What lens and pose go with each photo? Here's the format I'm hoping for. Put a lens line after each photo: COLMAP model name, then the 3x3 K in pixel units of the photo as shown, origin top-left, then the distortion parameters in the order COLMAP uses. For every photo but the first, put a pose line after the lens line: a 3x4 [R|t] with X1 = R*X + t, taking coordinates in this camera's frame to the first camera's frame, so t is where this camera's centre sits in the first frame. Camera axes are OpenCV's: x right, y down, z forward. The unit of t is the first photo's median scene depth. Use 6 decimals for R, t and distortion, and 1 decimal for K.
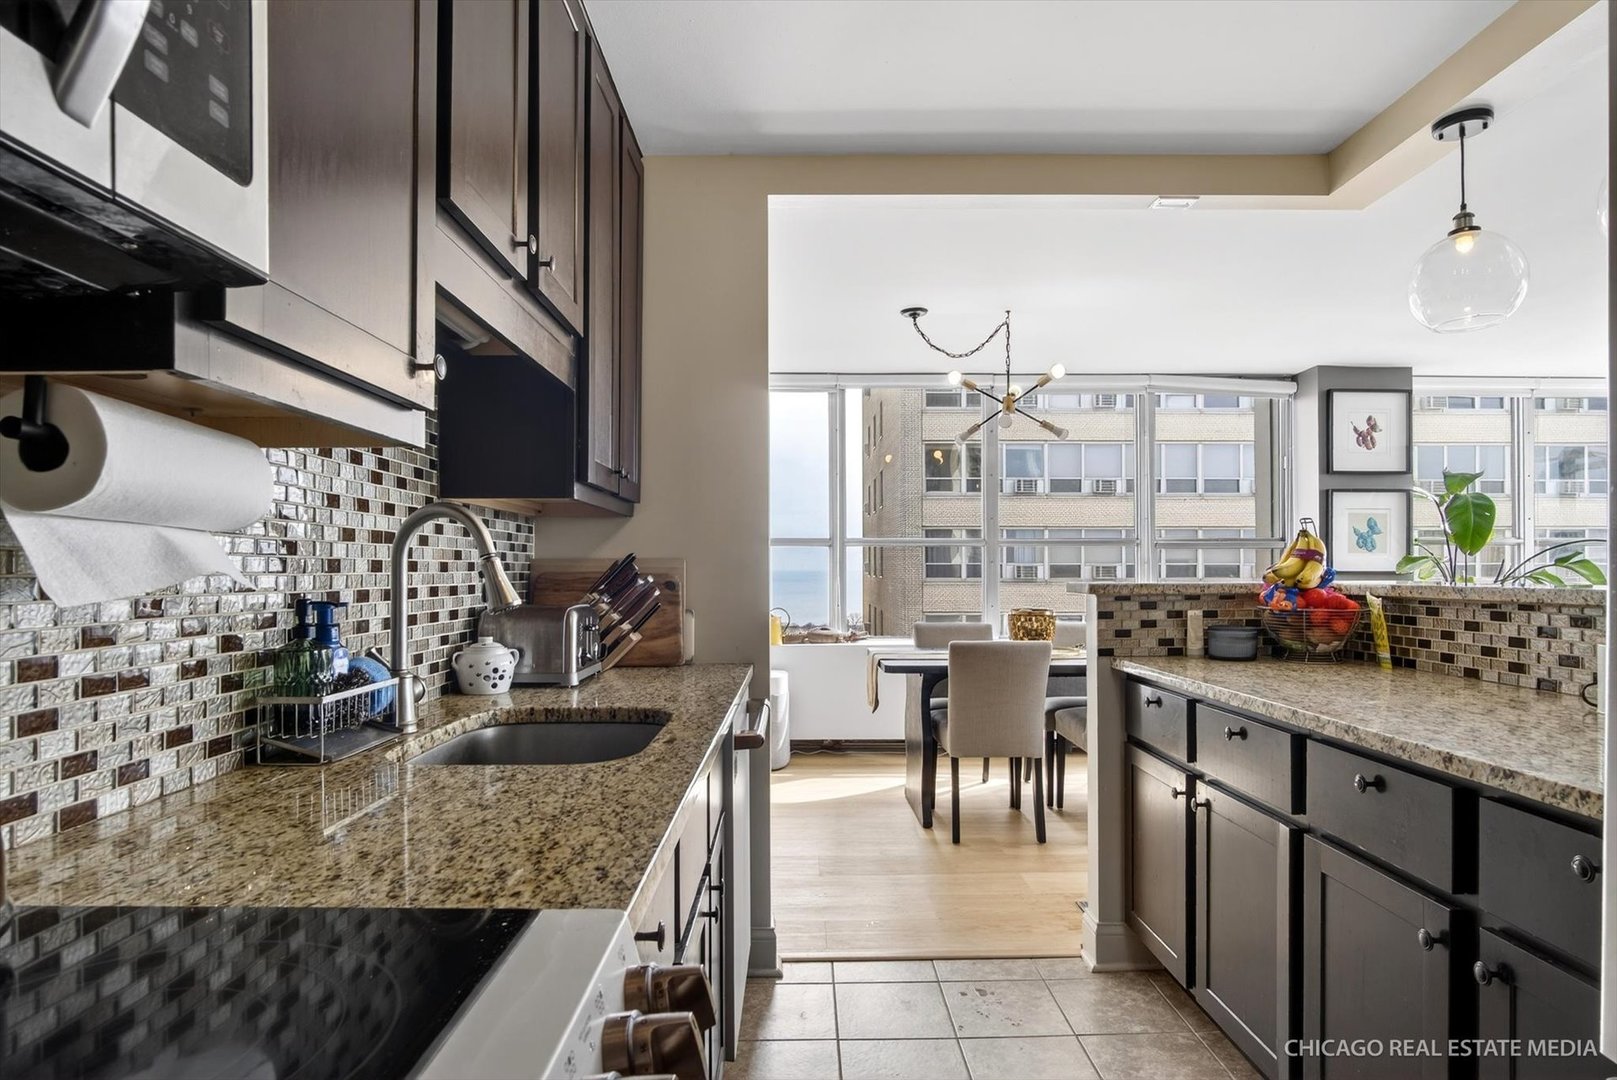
lens RADIAL K [[859.4, 0, 807.6], [0, 859.4, 555.7], [0, 0, 1]] dist [-0.028864, 0.000645]
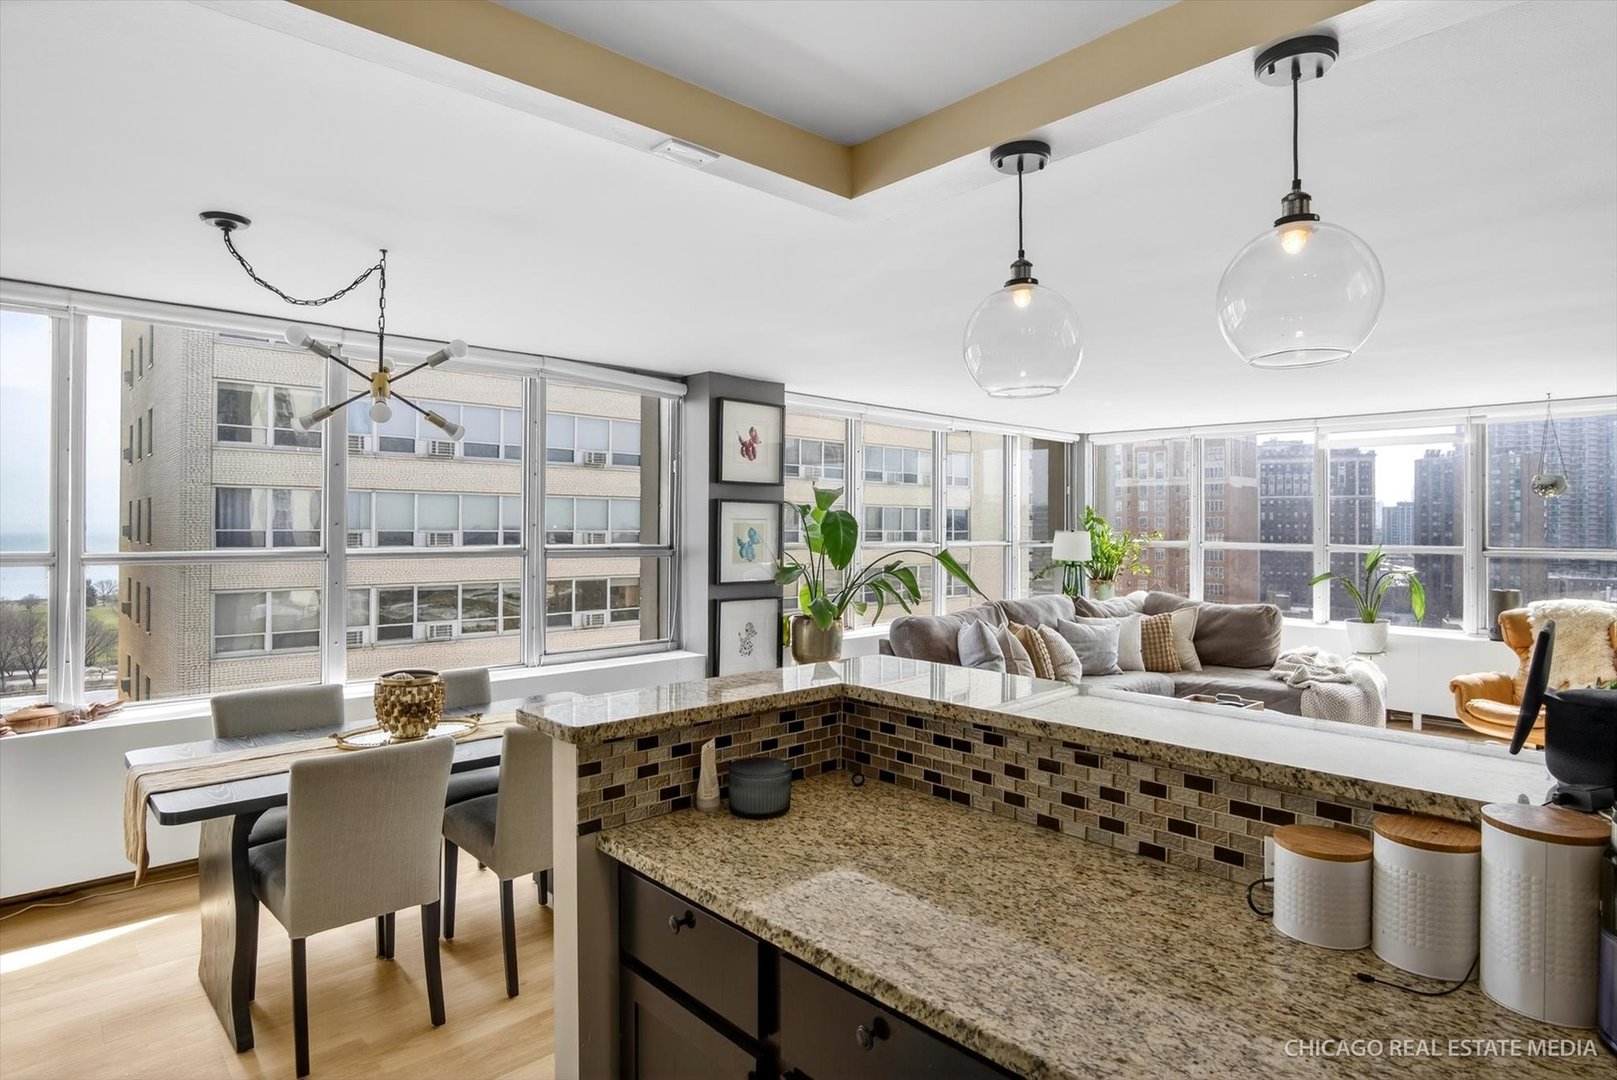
lens RADIAL K [[866.2, 0, 808.5], [0, 866.2, 521.7], [0, 0, 1]] dist [-0.025122, 0.000555]
pose [[0.735197, 0.009355, 0.677789, 0.017865], [-0.014599, 0.999891, 0.002034, -0.073235], [-0.677696, -0.011390, 0.735254, 0.256274]]
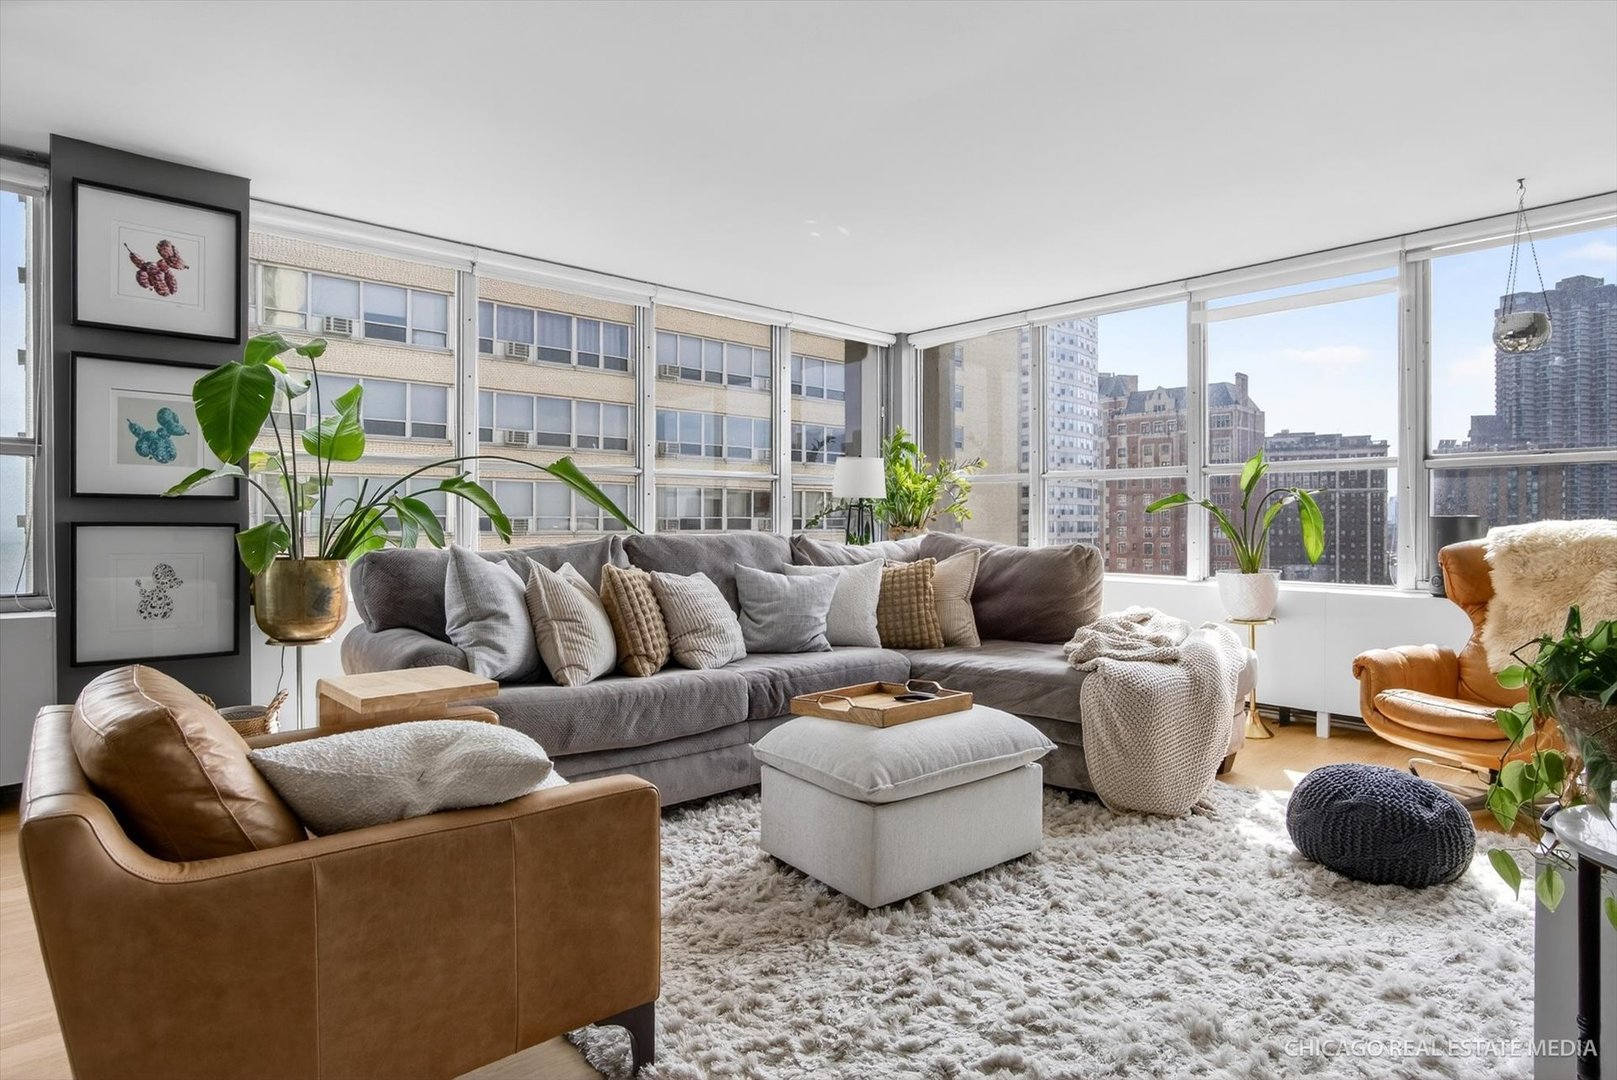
lens RADIAL K [[867.4, 0, 808.5], [0, 867.4, 540.0], [0, 0, 1]] dist [-0.022399, 0.000588]
pose [[0.742699, -0.011265, 0.669530, 0.788108], [-0.007225, 0.999665, 0.024834, 0.042505], [-0.669586, -0.023281, 0.742370, 0.302864]]
